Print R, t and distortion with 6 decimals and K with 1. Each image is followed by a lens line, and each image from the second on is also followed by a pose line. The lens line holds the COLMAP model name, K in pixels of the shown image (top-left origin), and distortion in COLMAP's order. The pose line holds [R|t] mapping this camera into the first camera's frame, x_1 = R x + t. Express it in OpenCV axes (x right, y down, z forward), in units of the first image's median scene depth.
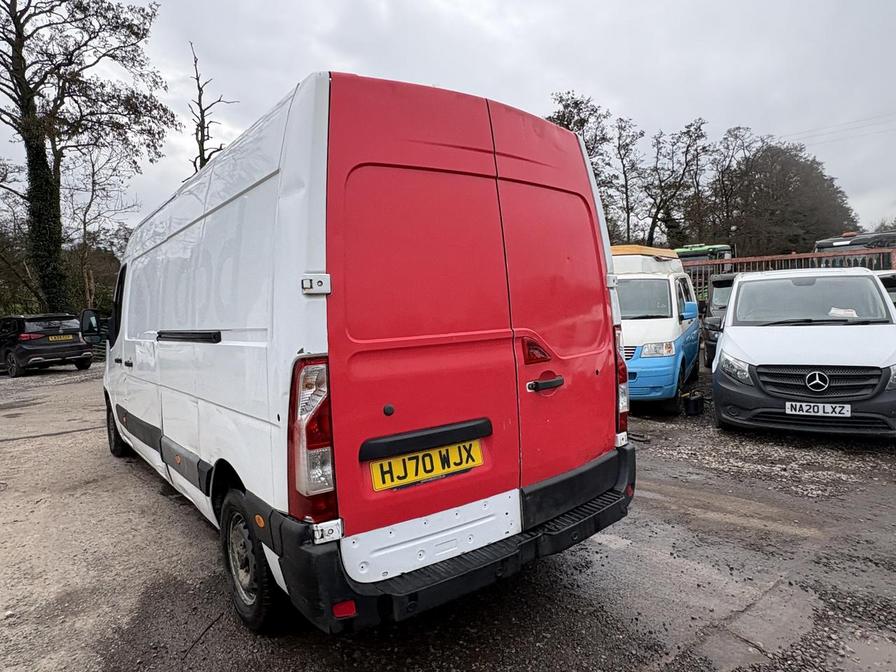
lens RADIAL K [[550.7, 0, 447.1], [0, 550.7, 329.7], [0, 0, 1]] dist [0.002440, 0.001808]
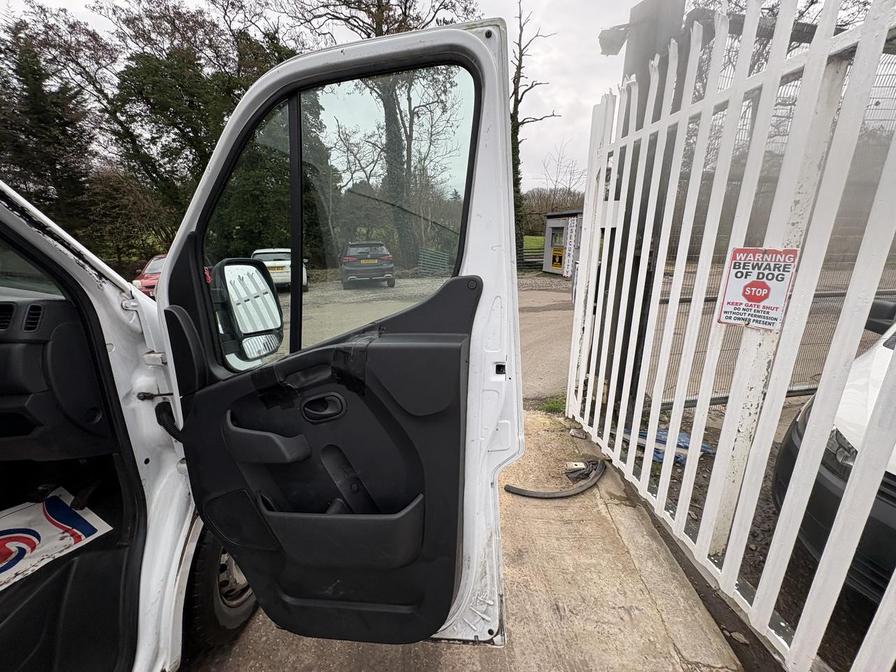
lens RADIAL K [[355.8, 0, 447.2], [0, 355.8, 337.4], [0, 0, 1]] dist [0.001994, -0.000079]
pose [[0.779983, 0.197293, -0.593888, -0.174055], [-0.053336, 0.966509, 0.251030, -0.114216], [0.623524, -0.164123, 0.764383, 1.715503]]
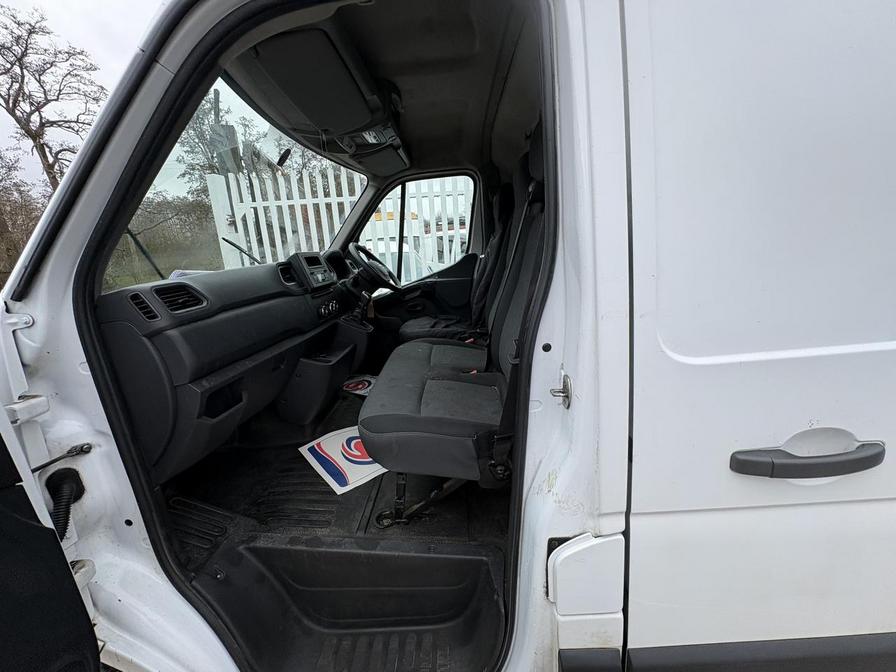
lens RADIAL K [[355.8, 0, 448.1], [0, 355.8, 336.0], [0, 0, 1]] dist [0.001994, -0.000079]
pose [[0.640340, -0.192379, 0.743609, -0.899780], [0.088282, 0.980144, 0.177551, -0.024932], [-0.763001, -0.048046, 0.644609, 1.211632]]
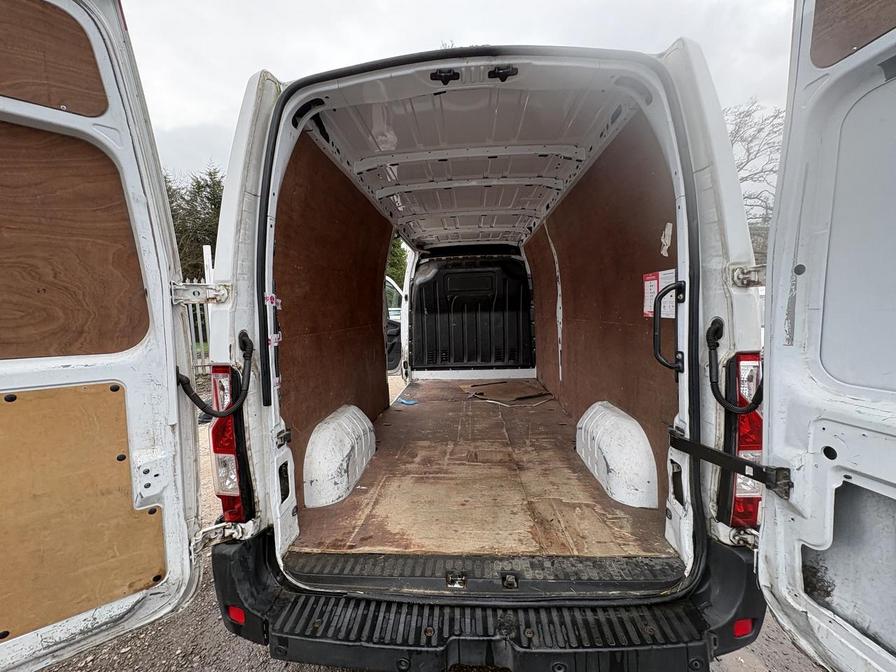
lens RADIAL K [[355.8, 0, 448.9], [0, 355.8, 333.8], [0, 0, 1]] dist [0.001994, -0.000079]
pose [[0.744238, 0.075068, -0.663683, 0.256783], [-0.034865, 0.996676, 0.073636, -0.035885], [0.667004, -0.031664, 0.744381, 0.399635]]
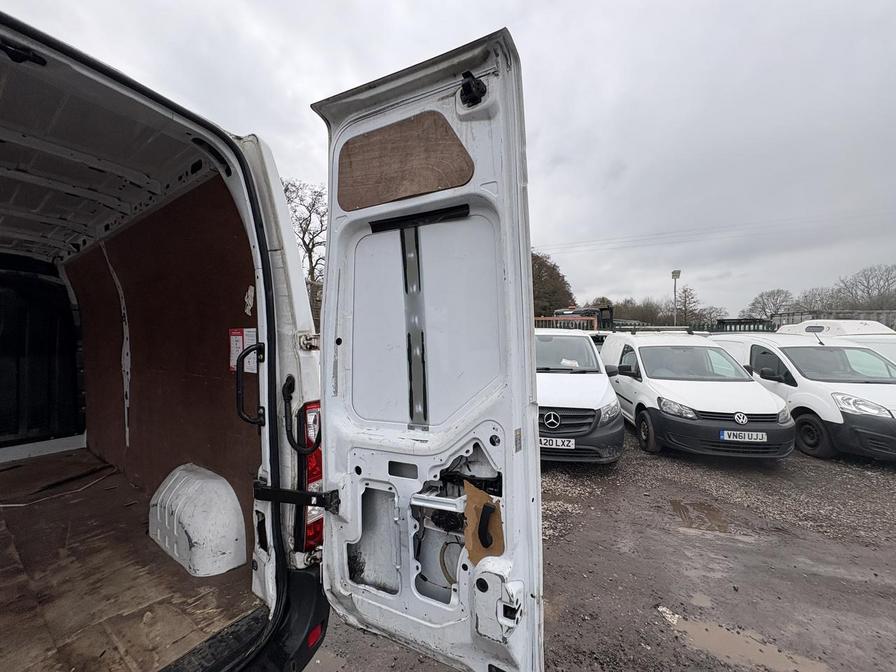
lens RADIAL K [[355.8, 0, 445.0], [0, 355.8, 336.3], [0, 0, 1]] dist [0.001994, -0.000079]
pose [[0.957555, 0.045392, 0.284653, 0.270006], [-0.030315, 0.997905, -0.057155, -0.058163], [-0.286651, 0.046100, 0.956925, 0.388619]]
